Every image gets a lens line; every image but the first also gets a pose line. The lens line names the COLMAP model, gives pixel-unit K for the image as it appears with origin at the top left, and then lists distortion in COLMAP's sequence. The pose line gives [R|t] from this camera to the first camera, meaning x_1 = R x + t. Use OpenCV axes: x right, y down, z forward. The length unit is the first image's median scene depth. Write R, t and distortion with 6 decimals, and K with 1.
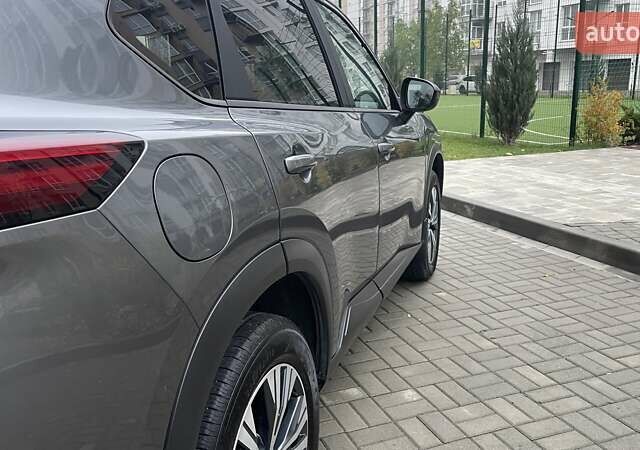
lens RADIAL K [[586.3, 0, 320.0], [0, 586.3, 225.0], [0, 0, 1]] dist [0.004123, 0.001219]
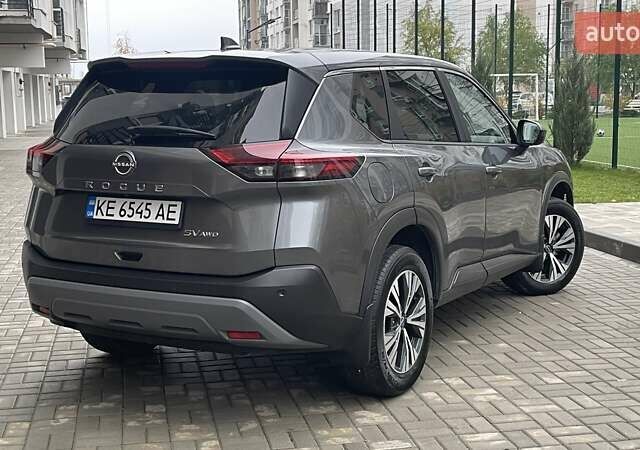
lens RADIAL K [[971.4, 0, 320.0], [0, 971.4, 225.0], [0, 0, 1]] dist [0.013282, 0.013699]
pose [[0.984172, 0.037767, -0.173144, 0.117382], [-0.054593, 0.994124, -0.093470, 0.250870], [0.168597, 0.101443, 0.980451, -1.415384]]
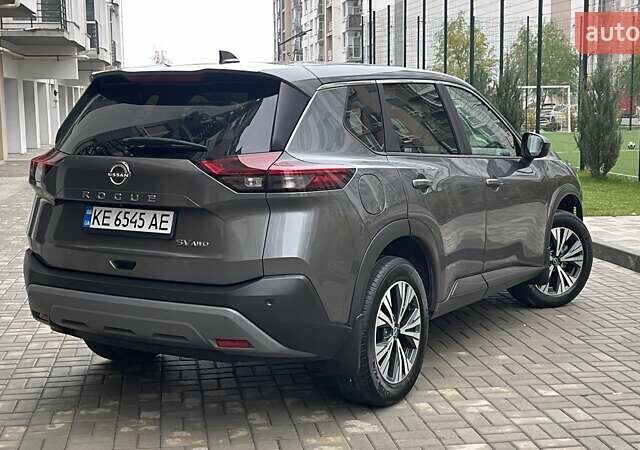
lens RADIAL K [[971.4, 0, 320.0], [0, 971.4, 225.0], [0, 0, 1]] dist [0.013282, 0.013699]
pose [[0.976522, 0.042272, -0.211228, 0.209885], [-0.065206, 0.992561, -0.102816, 0.249207], [0.205310, 0.114176, 0.972014, -1.422374]]
